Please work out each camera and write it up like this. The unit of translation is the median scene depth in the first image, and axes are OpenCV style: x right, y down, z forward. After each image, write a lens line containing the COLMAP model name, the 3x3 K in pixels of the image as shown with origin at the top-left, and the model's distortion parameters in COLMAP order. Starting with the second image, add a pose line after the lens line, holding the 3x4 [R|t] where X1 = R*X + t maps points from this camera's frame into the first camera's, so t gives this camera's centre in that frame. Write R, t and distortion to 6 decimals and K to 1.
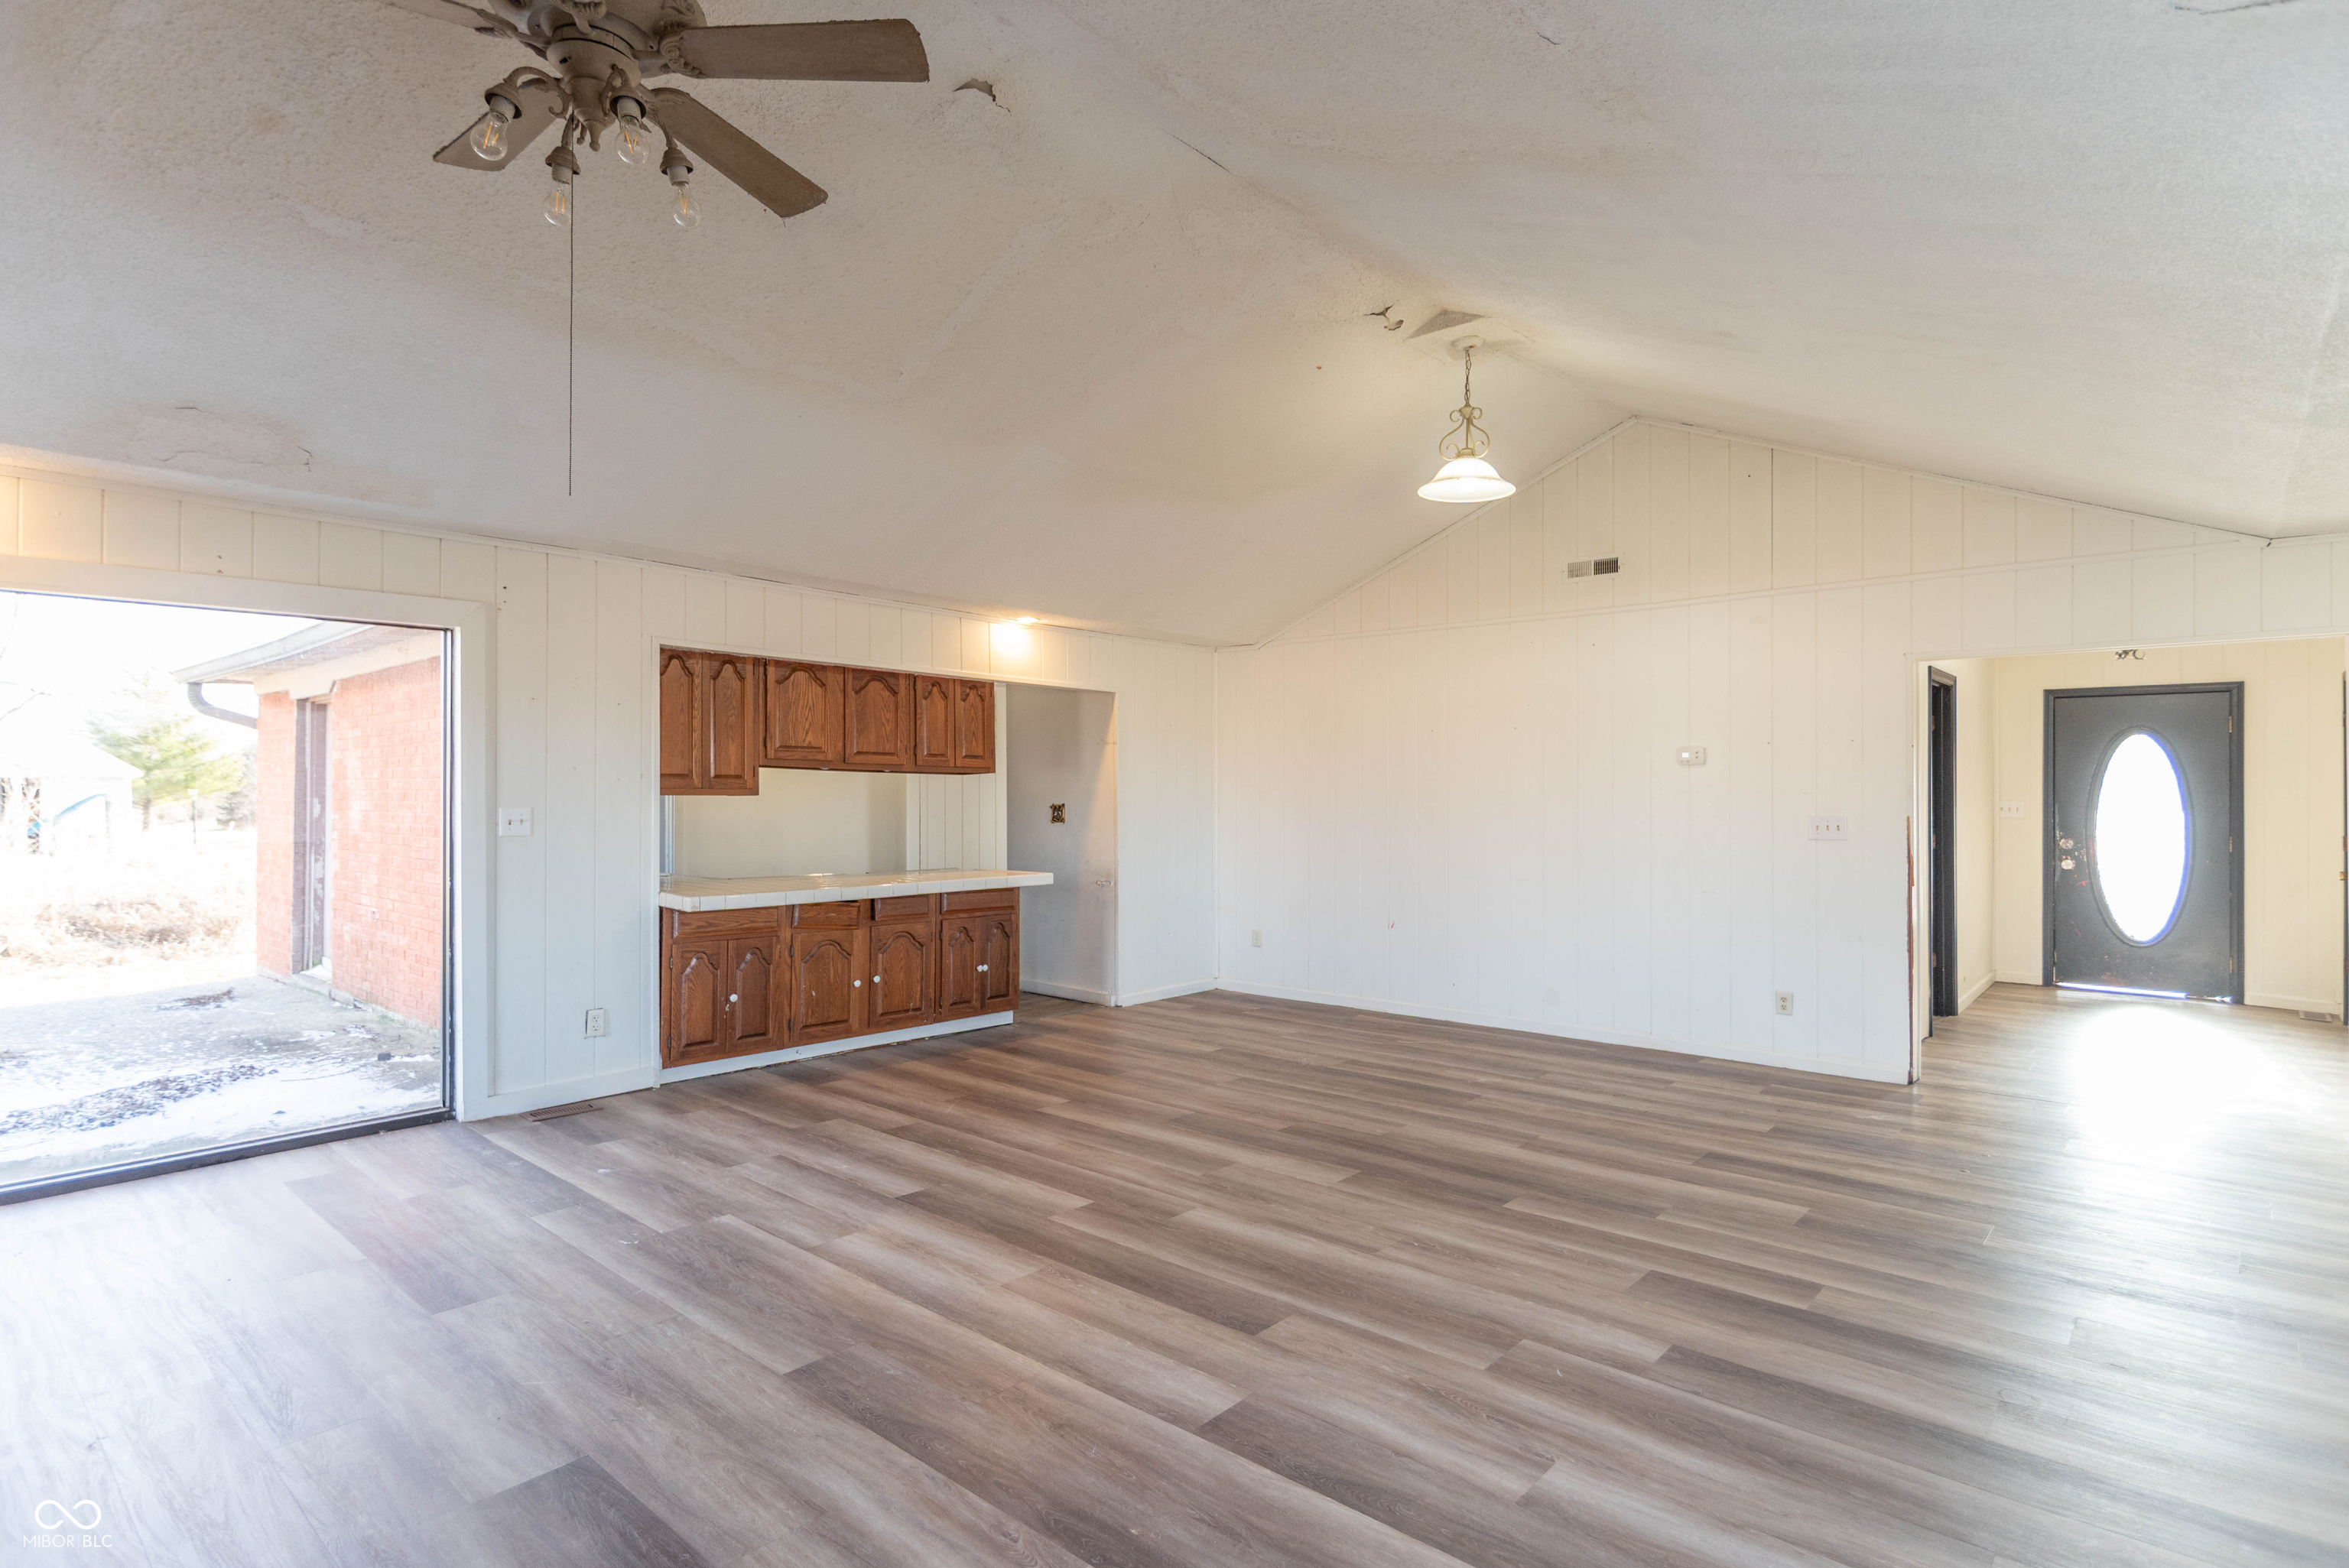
lens RADIAL K [[1202.4, 0, 1167.1], [0, 1202.4, 777.0], [0, 0, 1]] dist [-0.008502, 0.007581]
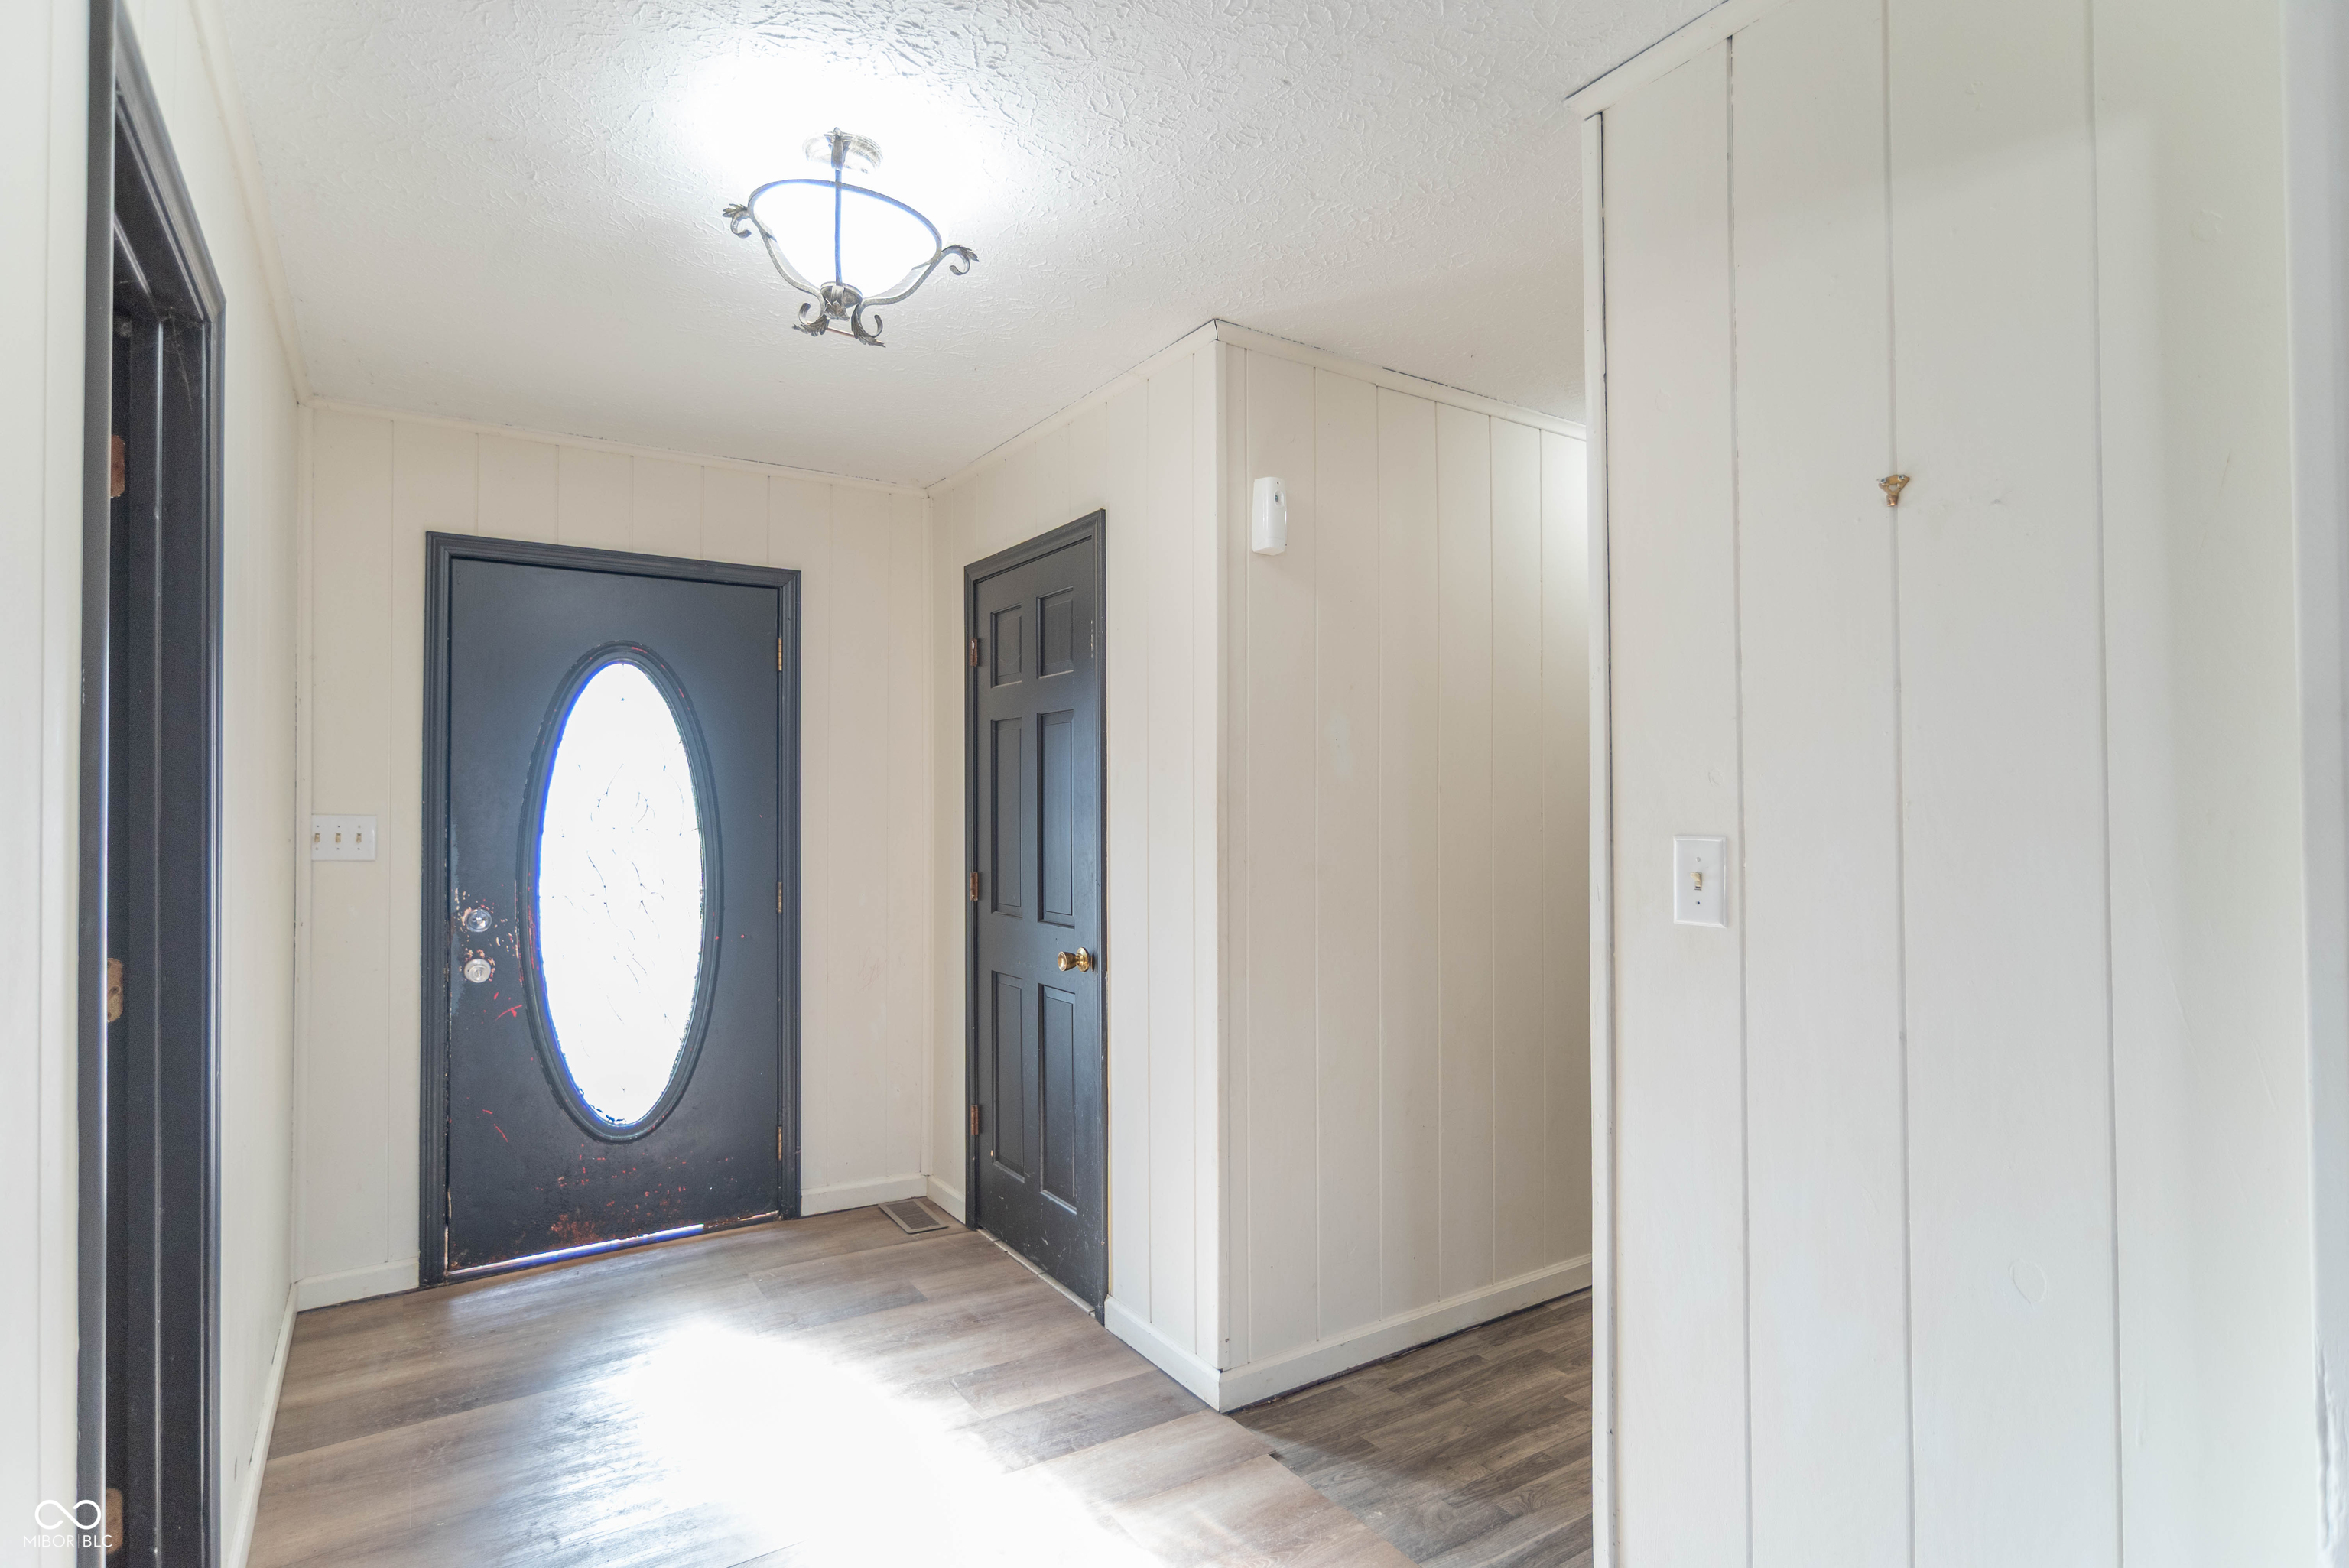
lens RADIAL K [[1202.4, 0, 1124.8], [0, 1202.4, 778.6], [0, 0, 1]] dist [-0.008502, 0.007581]
pose [[0.298594, 0.005206, 0.954366, 0.434408], [-0.006262, 0.999974, -0.003496, 0.008573], [-0.954360, -0.004932, 0.298619, 0.679013]]
